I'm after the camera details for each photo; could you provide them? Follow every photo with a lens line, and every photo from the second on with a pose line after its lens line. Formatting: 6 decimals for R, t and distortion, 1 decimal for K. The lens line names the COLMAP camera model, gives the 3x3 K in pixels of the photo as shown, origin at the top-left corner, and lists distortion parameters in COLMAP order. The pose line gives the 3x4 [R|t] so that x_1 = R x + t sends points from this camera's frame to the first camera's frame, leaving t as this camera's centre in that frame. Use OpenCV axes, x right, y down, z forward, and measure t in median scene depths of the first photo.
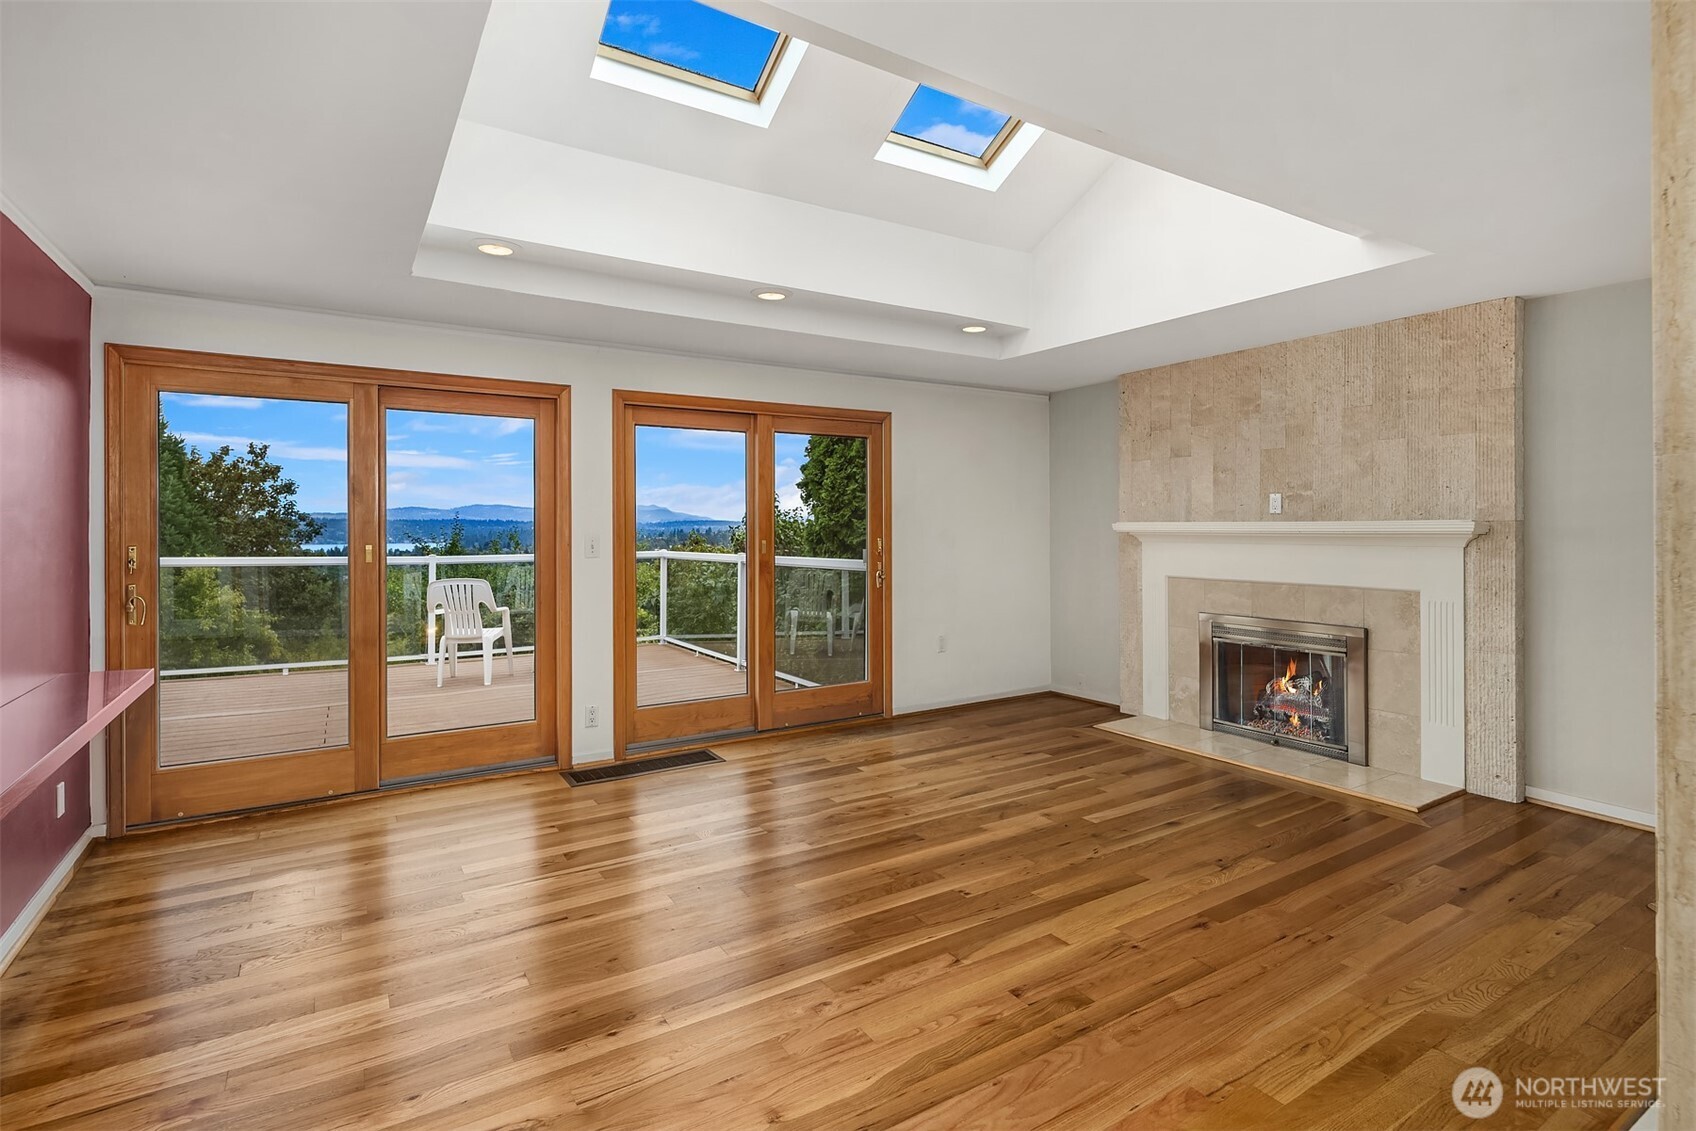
lens RADIAL K [[814.4, 0, 851.1], [0, 814.4, 532.4], [0, 0, 1]] dist [0.000907, -0.001675]
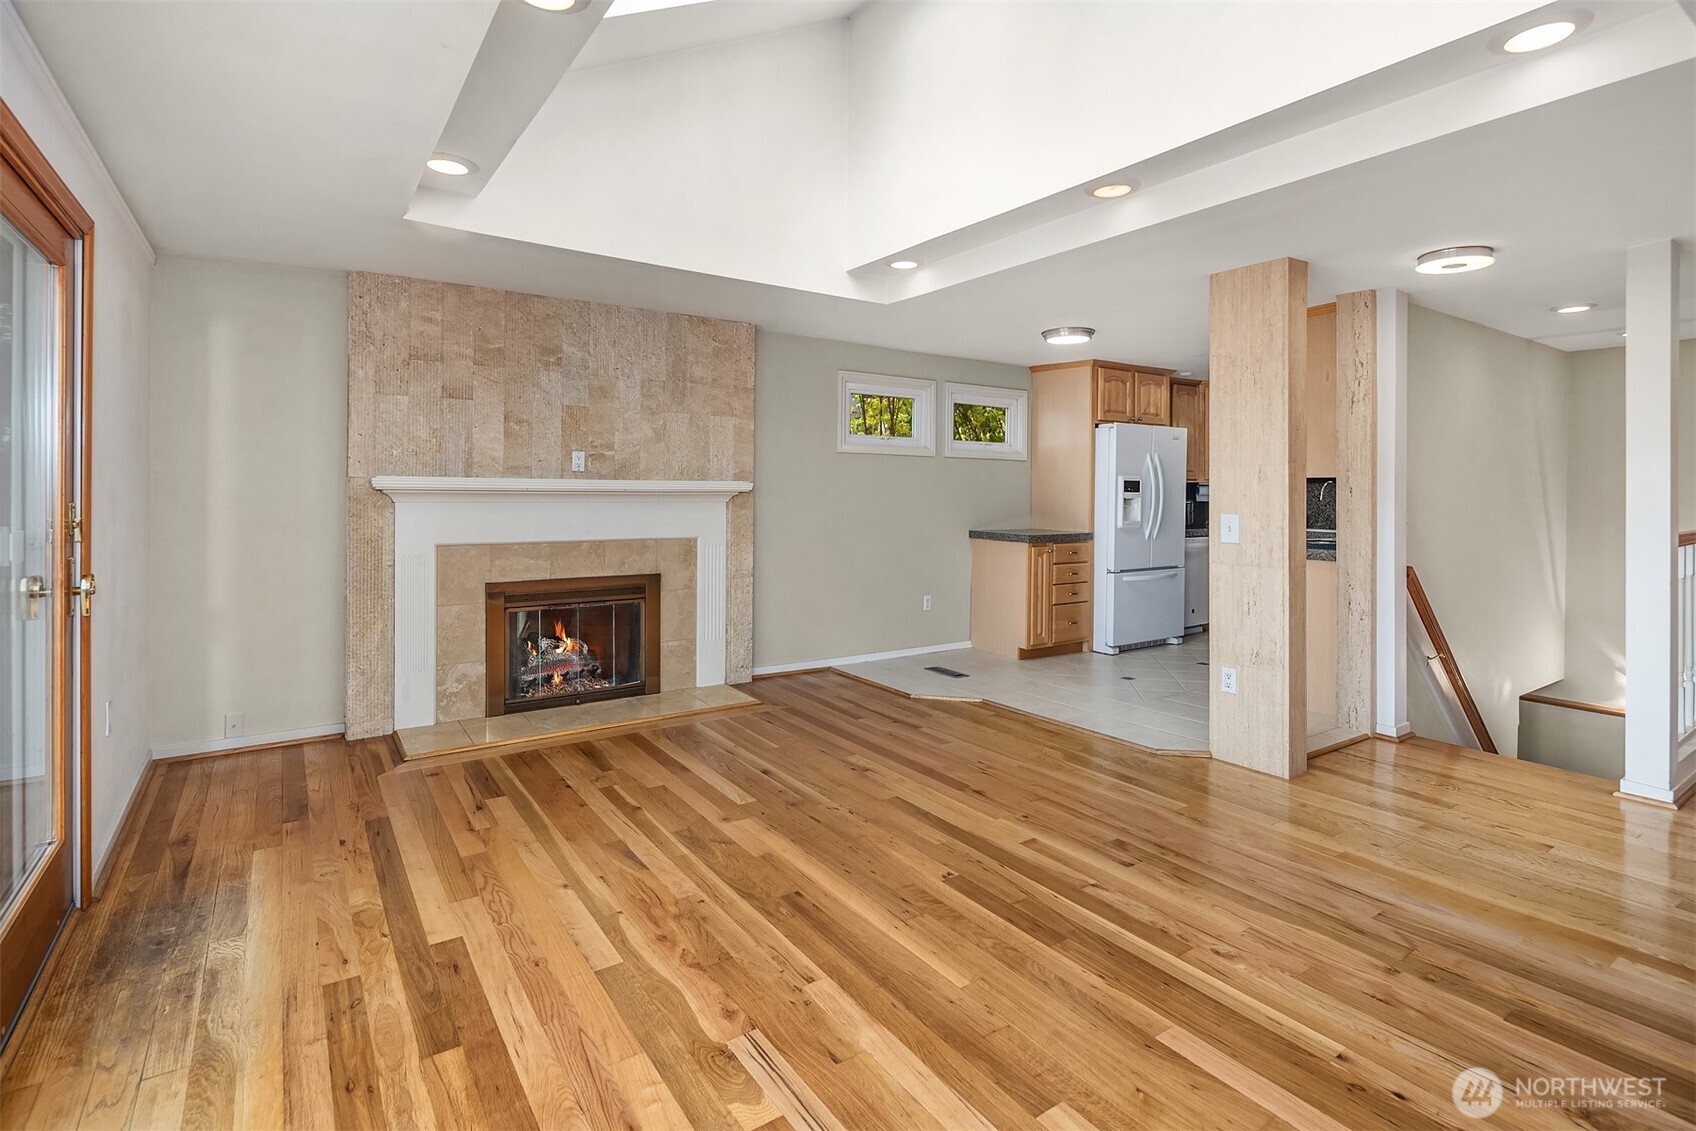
lens RADIAL K [[814.4, 0, 855.9], [0, 814.4, 492.9], [0, 0, 1]] dist [0.000907, -0.001675]
pose [[-0.038582, -0.001647, 0.999254, -0.562922], [-0.001590, 0.999997, 0.001587, 0.001116], [-0.999254, -0.001528, -0.038584, 0.812450]]
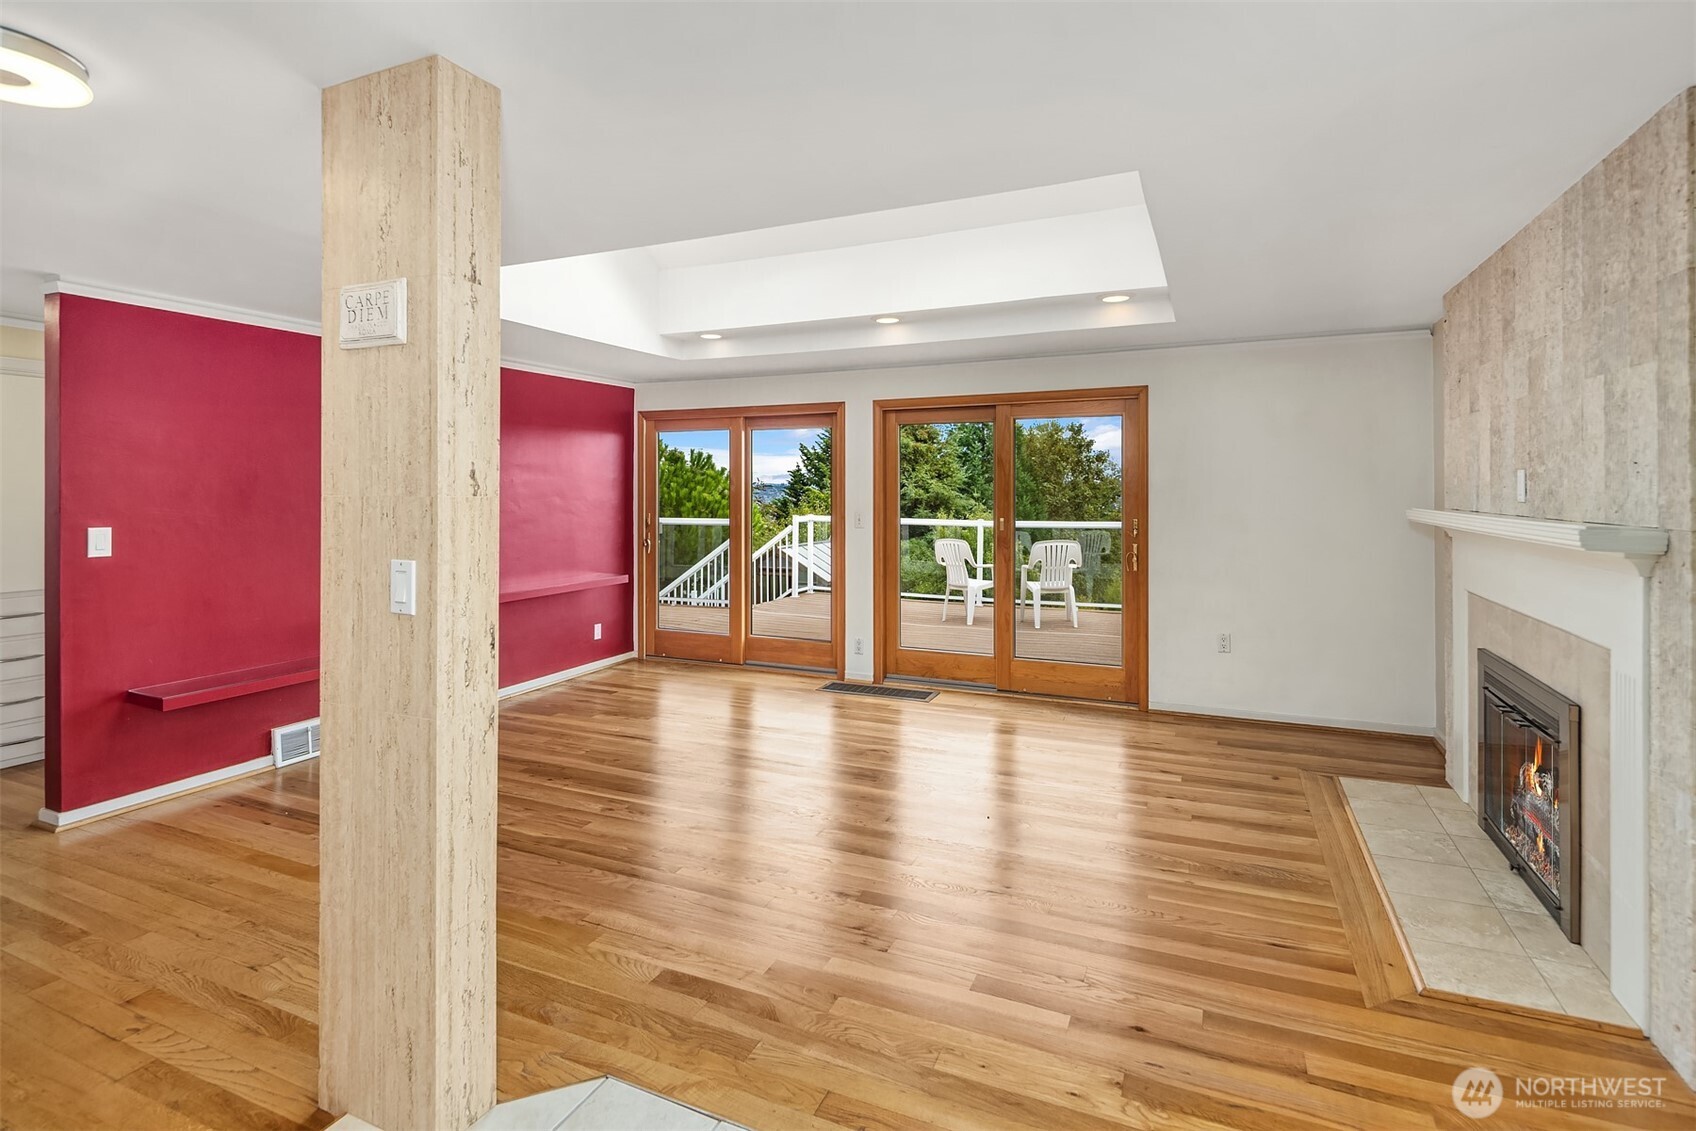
lens RADIAL K [[814.4, 0, 860.6], [0, 814.4, 492.8], [0, 0, 1]] dist [0.000907, -0.001675]
pose [[0.560510, 0.005399, -0.828130, 0.877970], [-0.005803, 0.999980, 0.002592, -0.033355], [0.828127, 0.003352, 0.560530, 0.274207]]
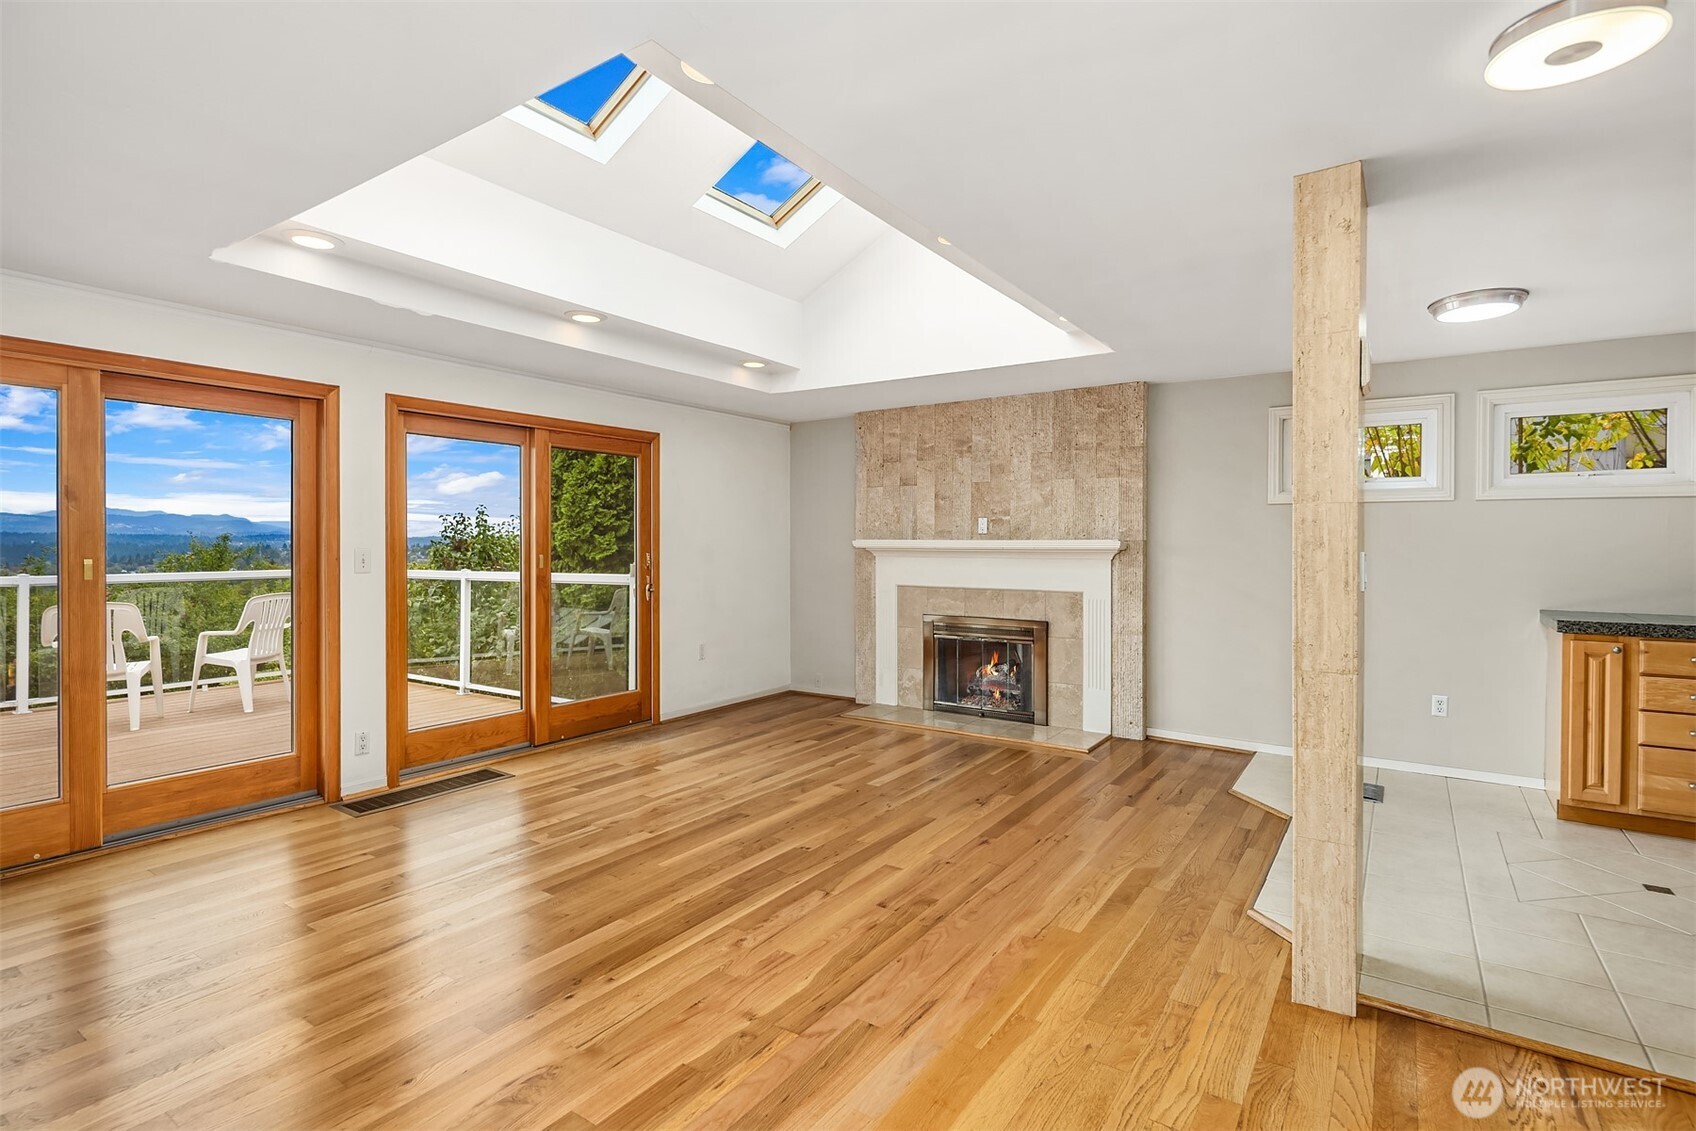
lens RADIAL K [[814.4, 0, 849.2], [0, 814.4, 552.3], [0, 0, 1]] dist [0.000907, -0.001675]
pose [[0.916742, 0.002029, 0.399475, -0.198995], [-0.003026, 0.999994, 0.001865, 0.004602], [-0.399469, -0.002919, 0.916742, -0.084204]]
